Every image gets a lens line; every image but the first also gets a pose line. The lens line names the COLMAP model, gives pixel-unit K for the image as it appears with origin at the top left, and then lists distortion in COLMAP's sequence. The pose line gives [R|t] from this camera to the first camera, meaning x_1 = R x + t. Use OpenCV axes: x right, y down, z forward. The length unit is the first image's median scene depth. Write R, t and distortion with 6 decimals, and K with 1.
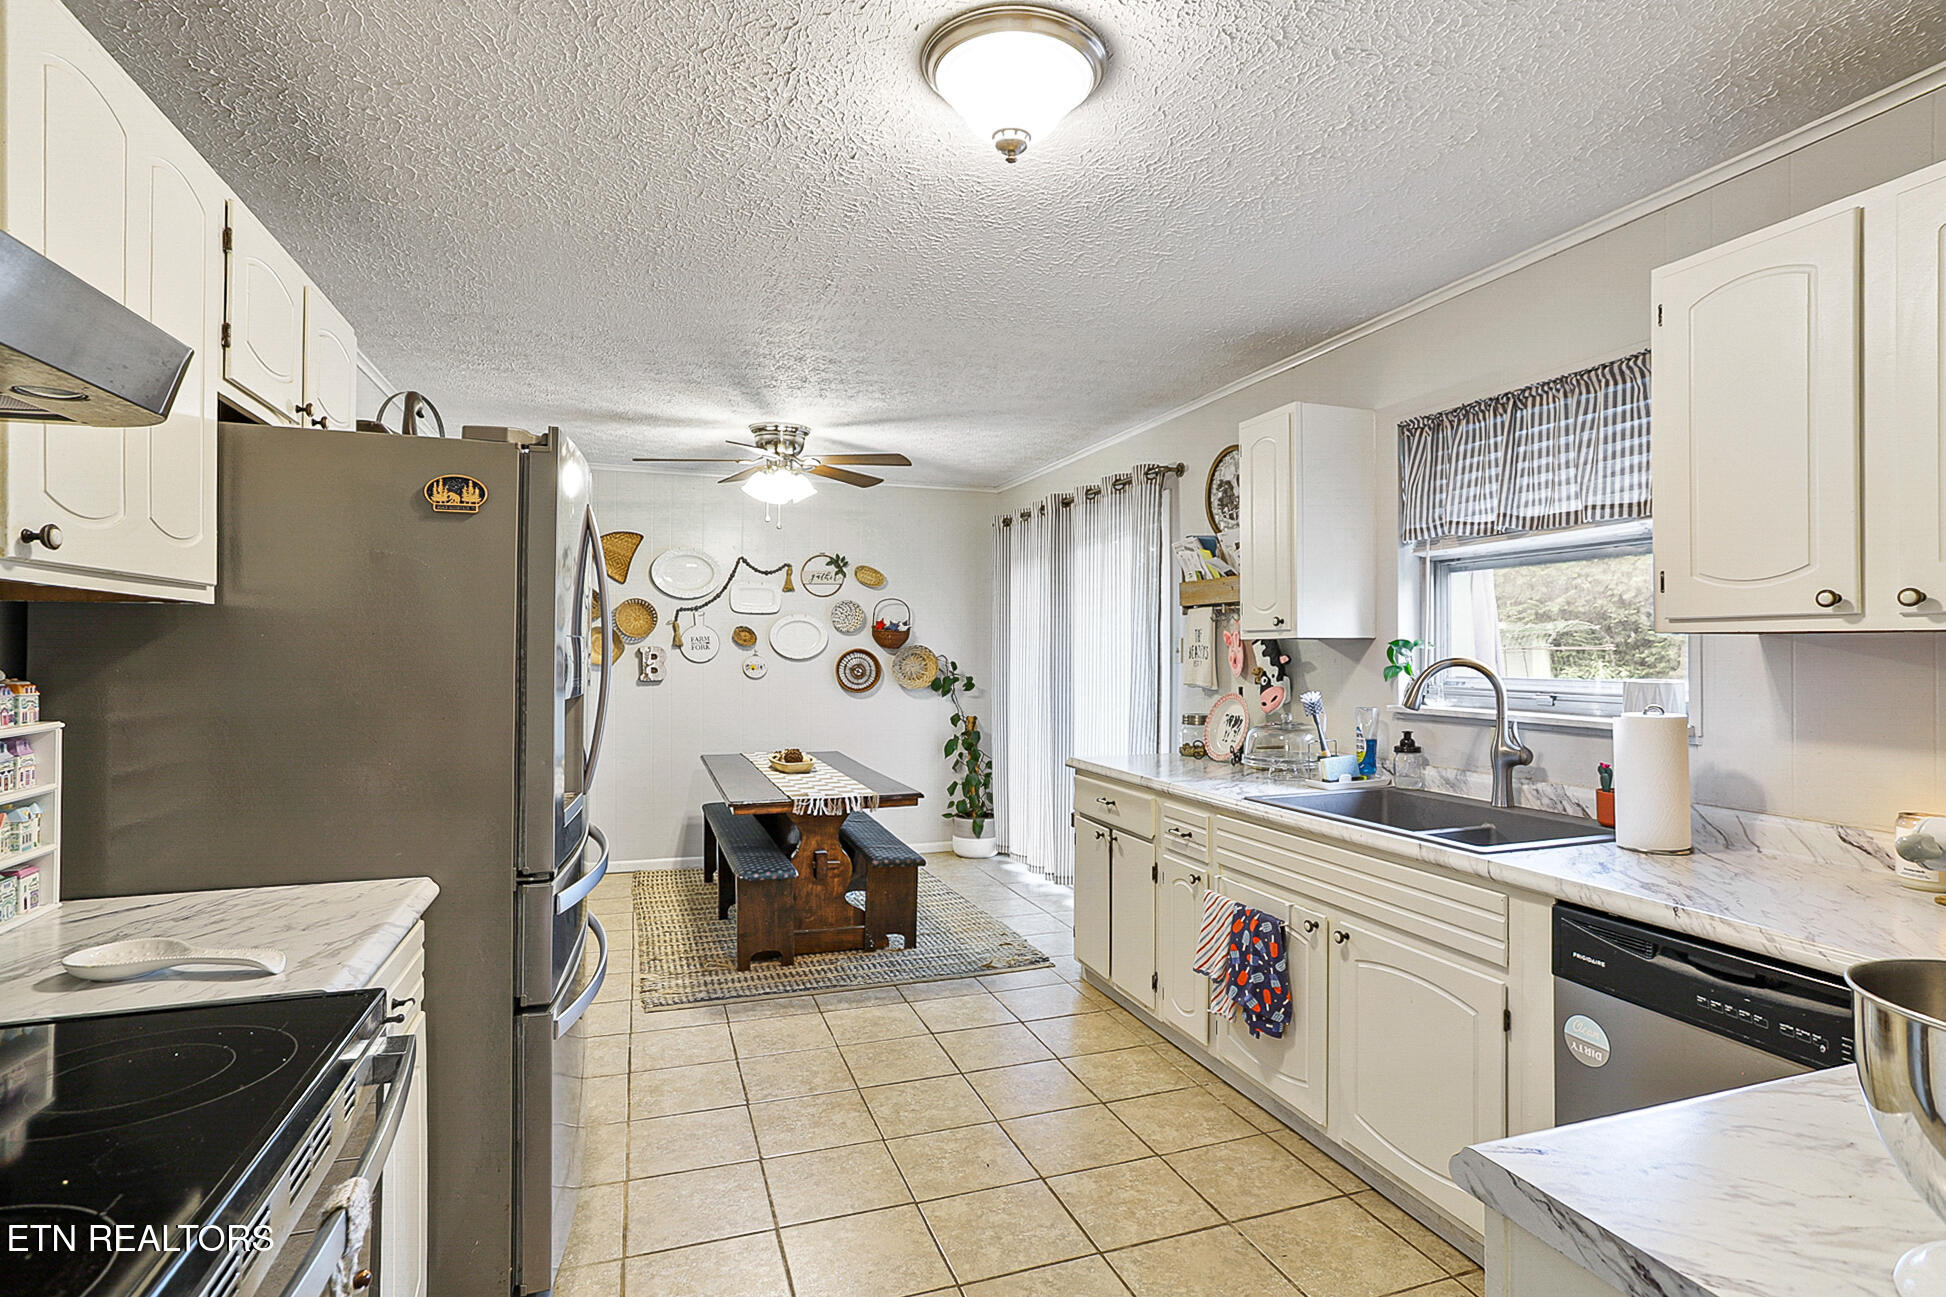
lens RADIAL K [[962.6, 0, 978.9], [0, 962.6, 648.5], [0, 0, 1]] dist [-0.037944, 0.017507]
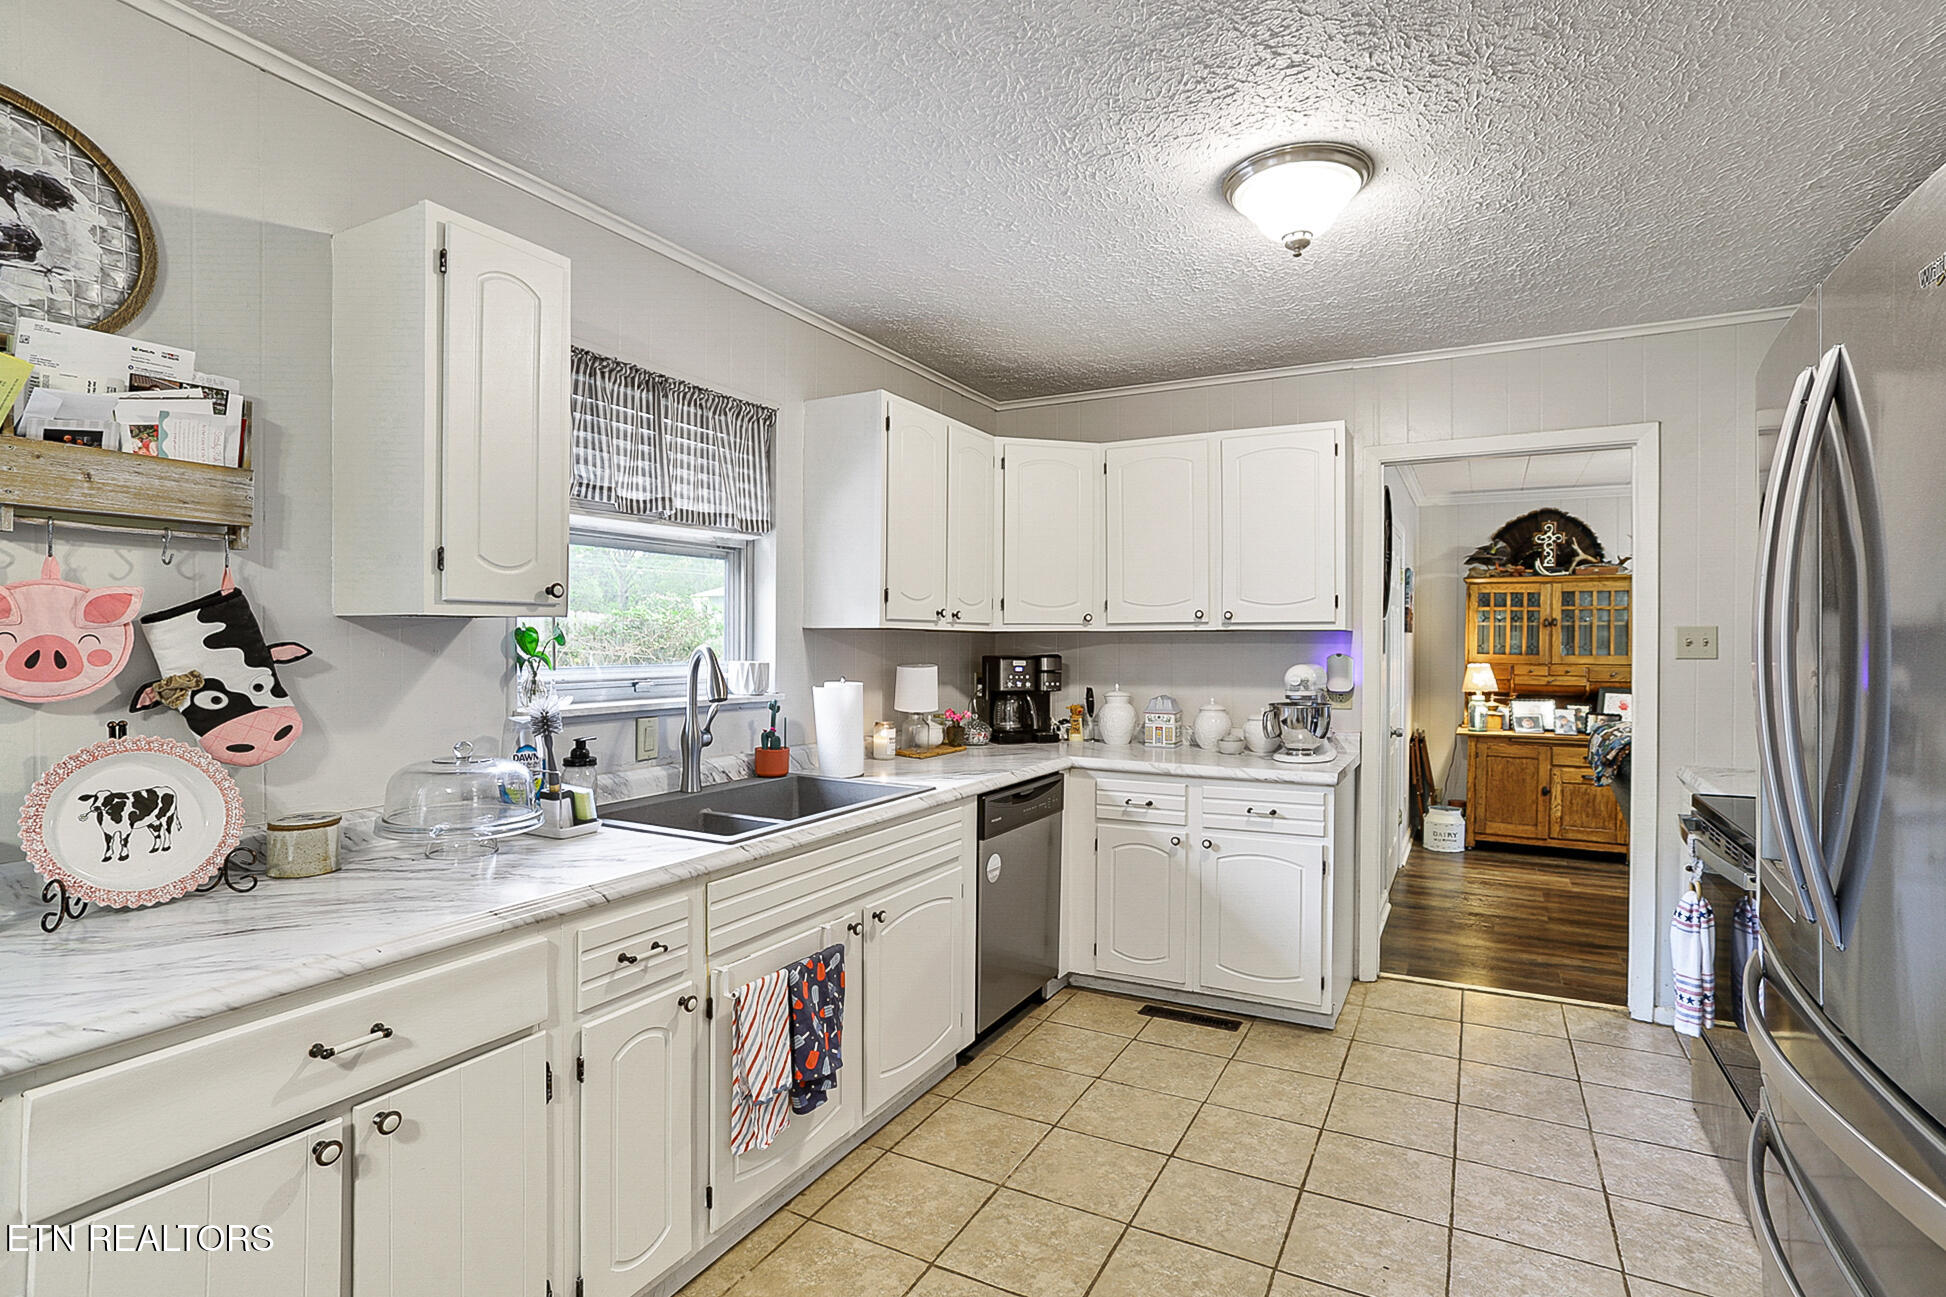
lens RADIAL K [[962.6, 0, 1002.5], [0, 962.6, 648.0], [0, 0, 1]] dist [-0.037944, 0.017507]
pose [[-0.690496, -0.012460, 0.723229, -0.216022], [-0.010447, 0.999919, 0.007253, 0.000818], [-0.723261, -0.002547, -0.690570, 0.758199]]
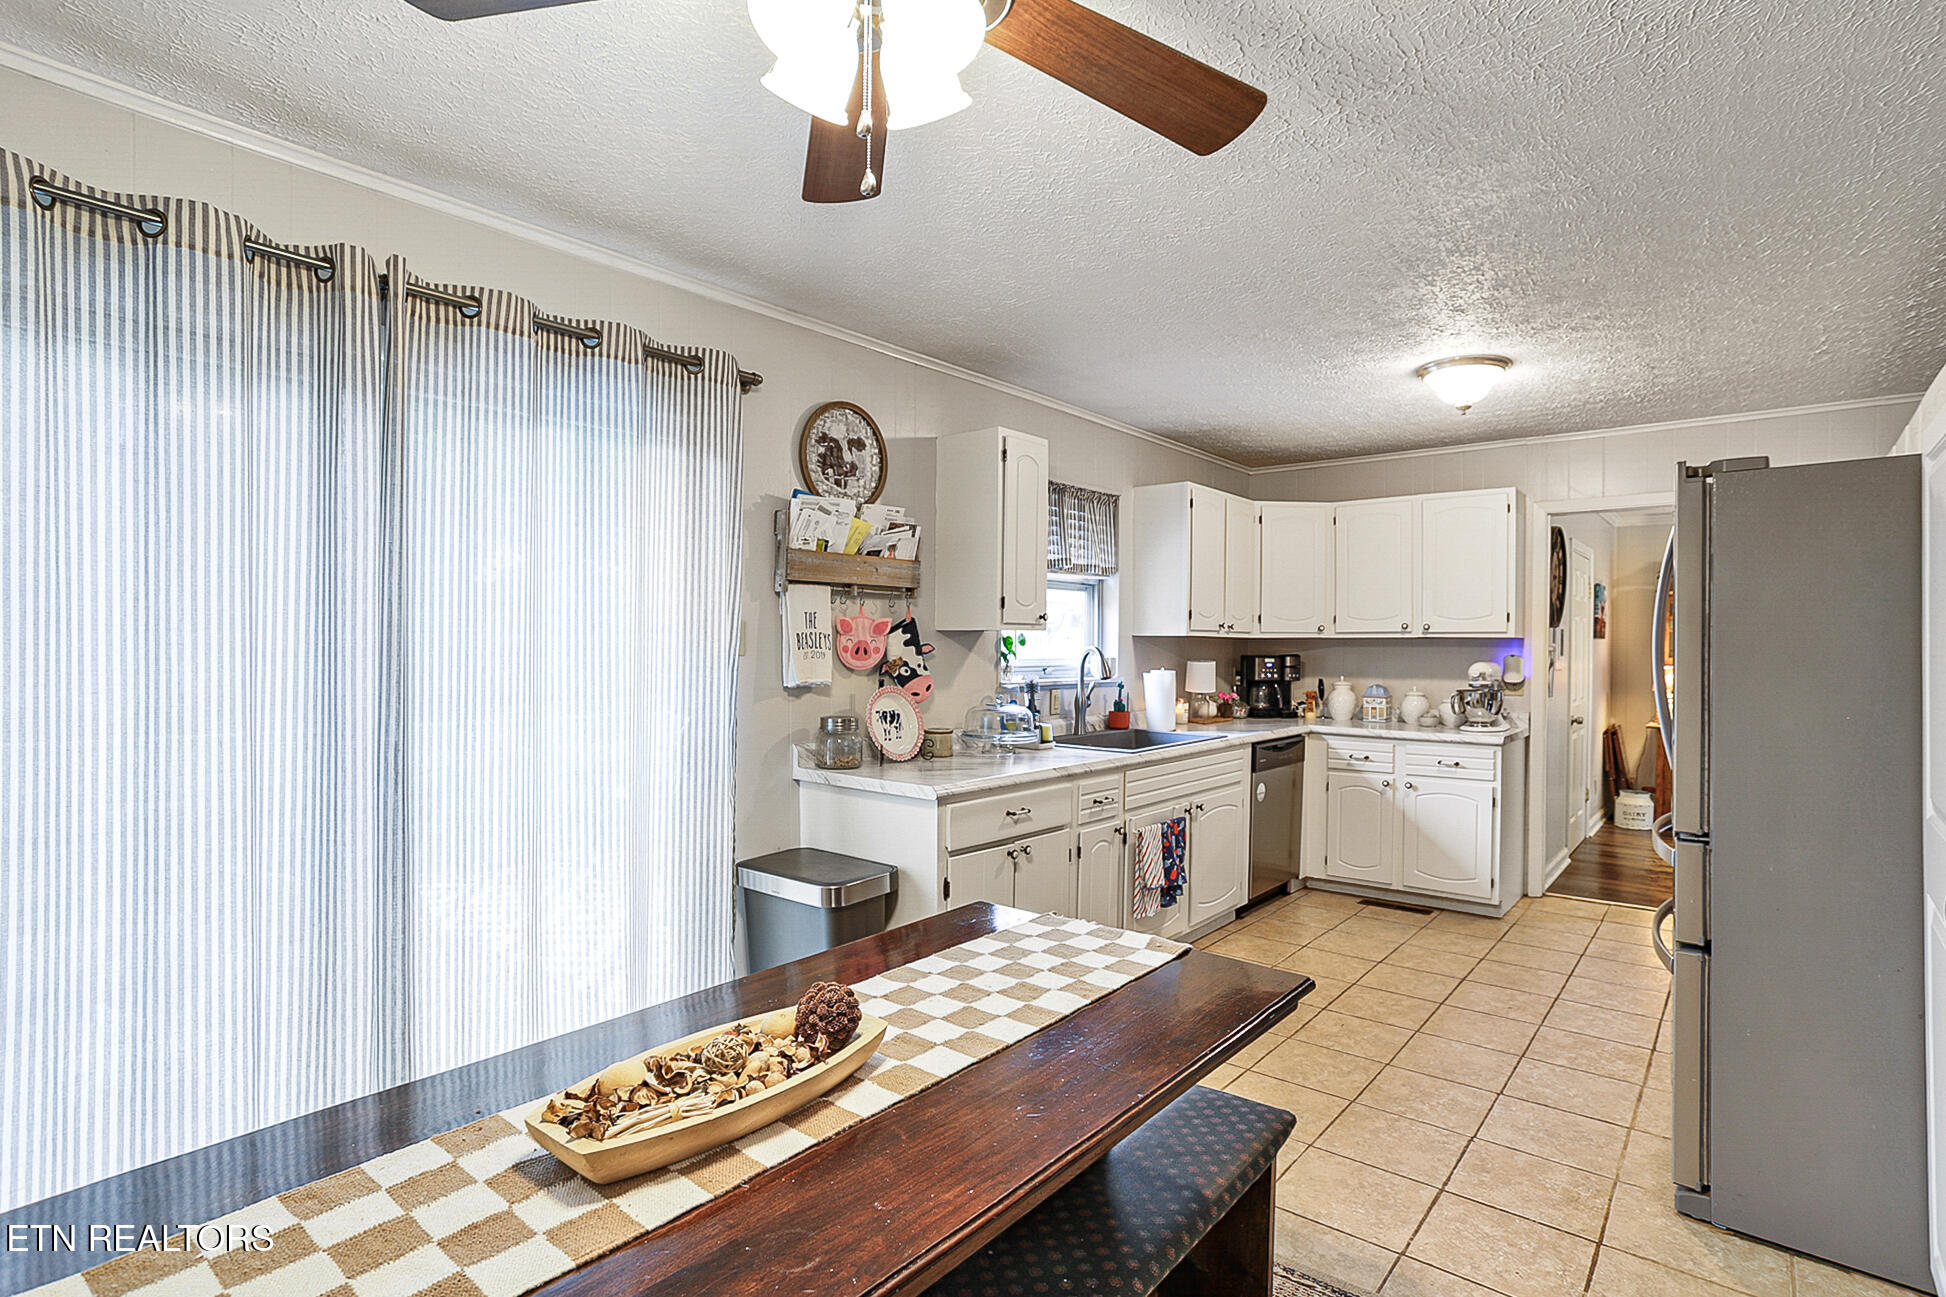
lens RADIAL K [[962.6, 0, 1009.5], [0, 962.6, 662.5], [0, 0, 1]] dist [-0.037944, 0.017507]
pose [[-0.533059, -0.023903, 0.845740, -0.429705], [-0.012596, 0.999714, 0.020316, 0.002625], [-0.845984, 0.000176, -0.533208, 1.045738]]
